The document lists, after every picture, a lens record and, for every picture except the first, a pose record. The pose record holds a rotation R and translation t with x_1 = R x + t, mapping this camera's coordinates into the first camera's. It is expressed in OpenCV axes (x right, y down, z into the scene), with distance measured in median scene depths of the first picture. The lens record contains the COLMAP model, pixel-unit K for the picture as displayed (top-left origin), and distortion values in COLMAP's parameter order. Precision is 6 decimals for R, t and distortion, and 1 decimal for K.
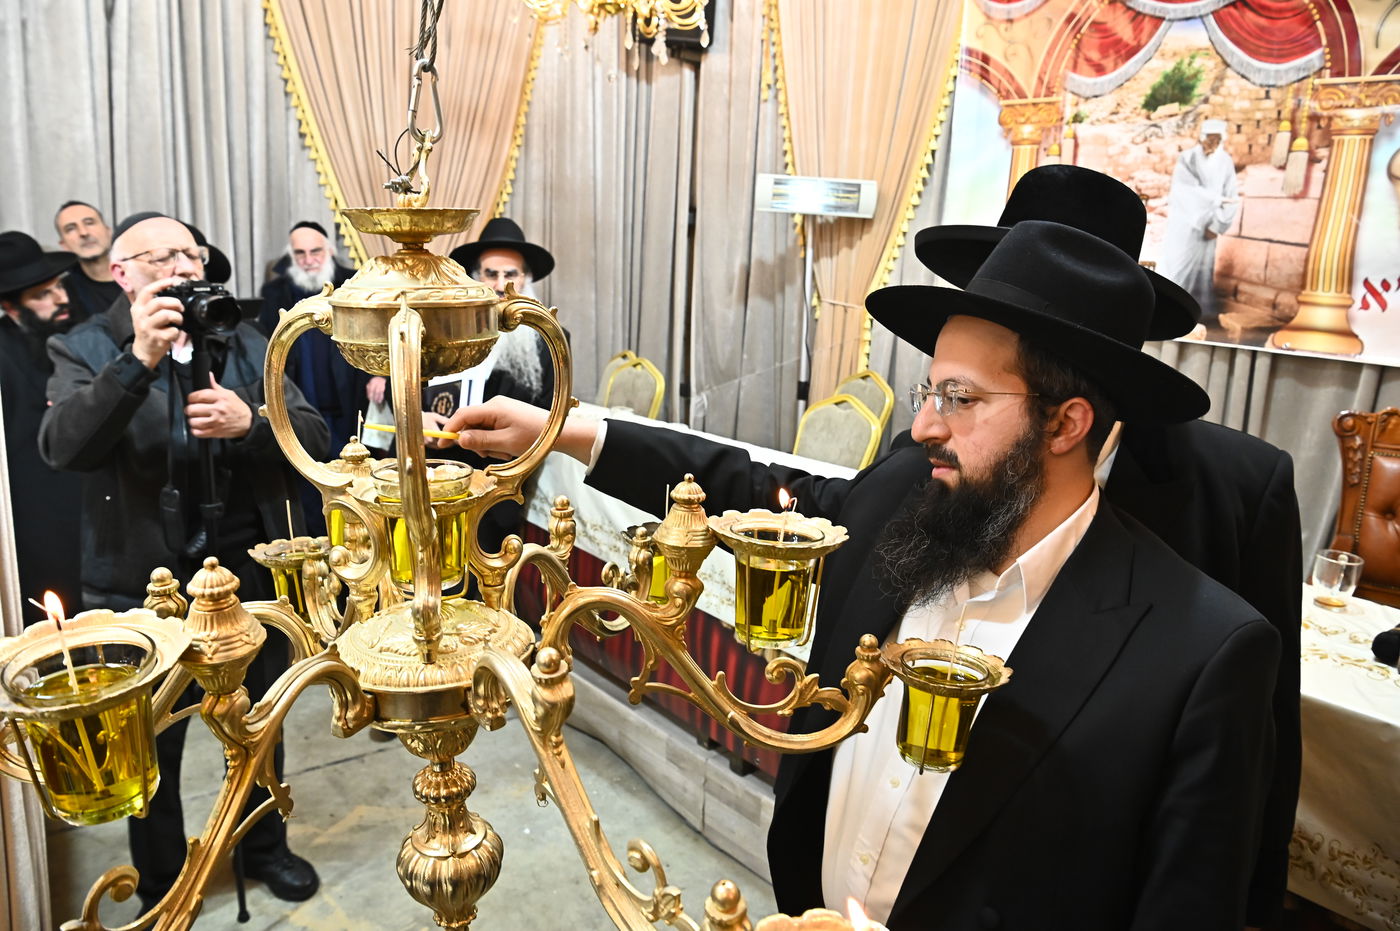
lens RADIAL K [[953.4, 0, 687.7], [0, 953.4, 485.3], [0, 0, 1]] dist [-0.084859, 0.018852]
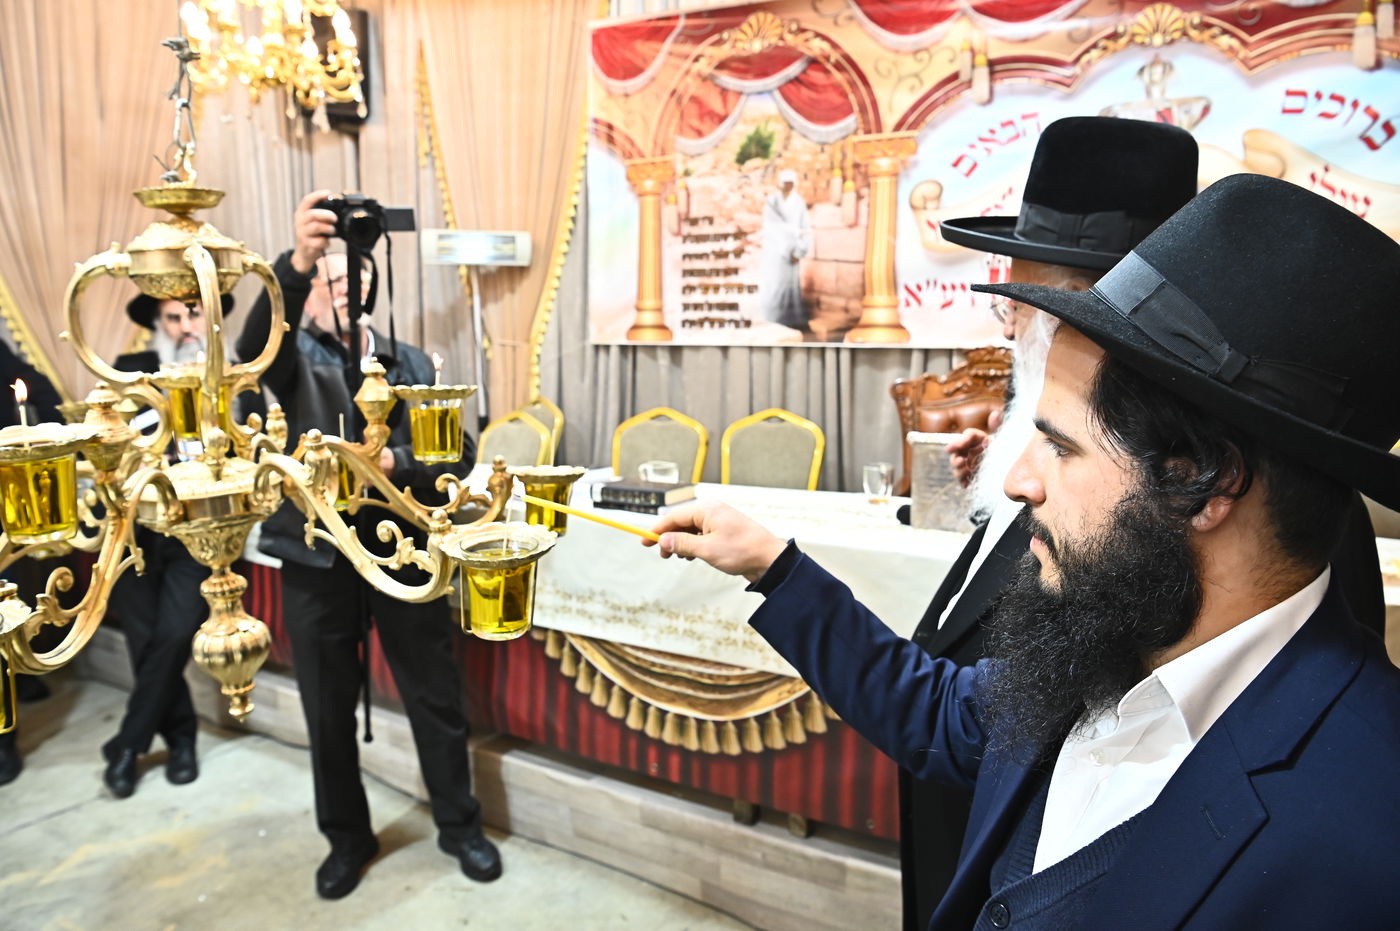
lens RADIAL K [[953.4, 0, 689.1], [0, 953.4, 484.4], [0, 0, 1]] dist [-0.084859, 0.018852]
pose [[0.944585, -0.097164, 0.313559, -0.005690], [0.120453, 0.991154, -0.055725, 0.074350], [-0.305371, 0.090406, 0.947932, -0.130999]]
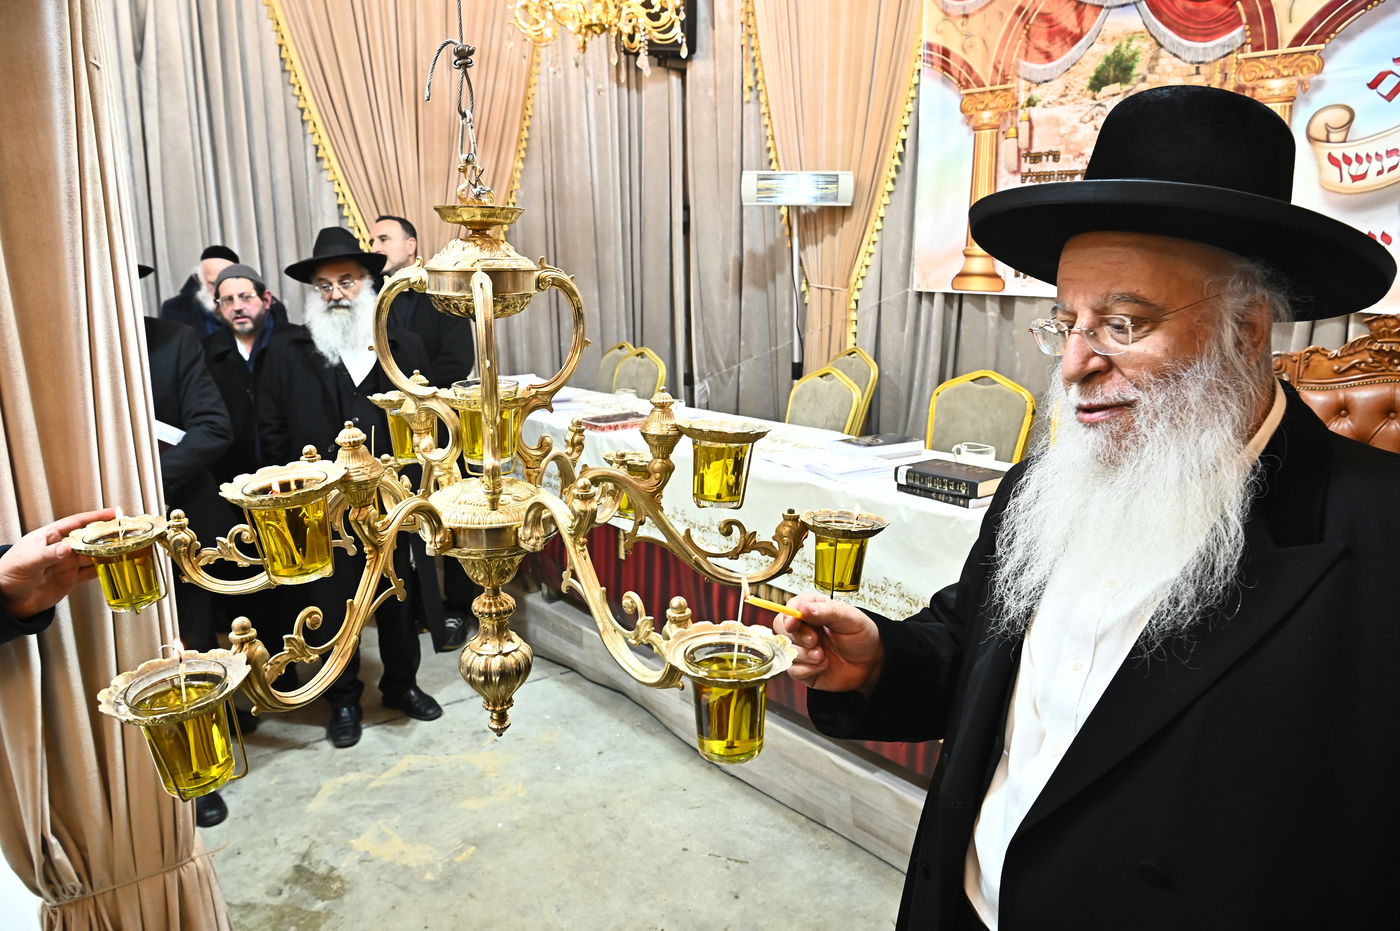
lens RADIAL K [[953.4, 0, 684.1], [0, 953.4, 489.1], [0, 0, 1]] dist [-0.084859, 0.018852]
pose [[0.998441, -0.050878, -0.022966, 0.016129], [0.050914, 0.998703, 0.001015, 0.032338], [0.022885, -0.002183, 0.999736, -0.091043]]
